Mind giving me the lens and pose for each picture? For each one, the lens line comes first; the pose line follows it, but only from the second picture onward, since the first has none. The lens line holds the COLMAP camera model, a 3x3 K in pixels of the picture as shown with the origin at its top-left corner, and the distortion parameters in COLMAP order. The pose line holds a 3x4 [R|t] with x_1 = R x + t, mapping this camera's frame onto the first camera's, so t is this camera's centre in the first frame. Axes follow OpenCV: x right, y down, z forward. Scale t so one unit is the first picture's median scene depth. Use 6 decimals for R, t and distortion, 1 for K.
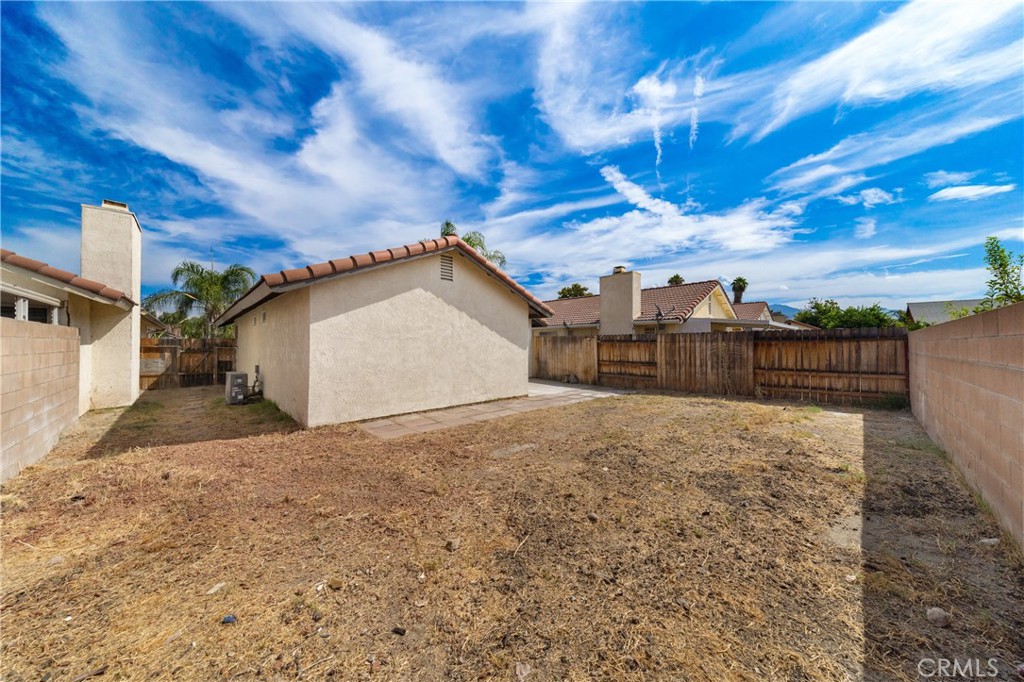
lens RADIAL K [[340.2, 0, 505.7], [0, 340.2, 342.2], [0, 0, 1]] dist [0.022226, -0.007393]
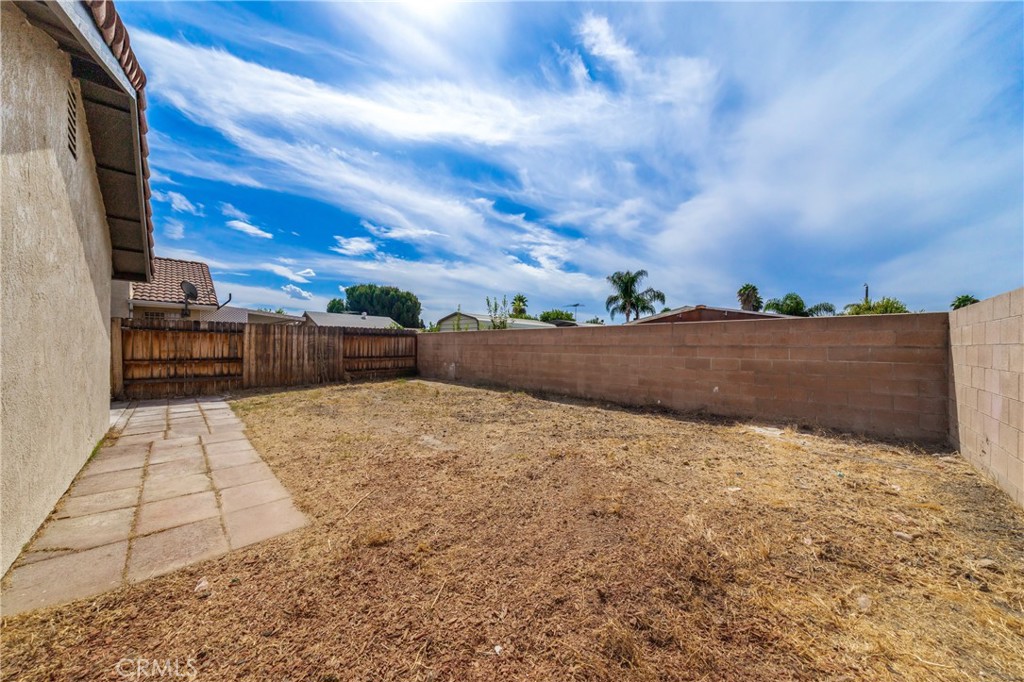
lens RADIAL K [[340.2, 0, 505.7], [0, 340.2, 342.2], [0, 0, 1]] dist [0.022226, -0.007393]
pose [[-0.048136, 0.007368, 0.998814, -0.430940], [-0.017582, 0.999812, -0.008223, 0.018017], [-0.998686, -0.017957, -0.047998, 0.405146]]
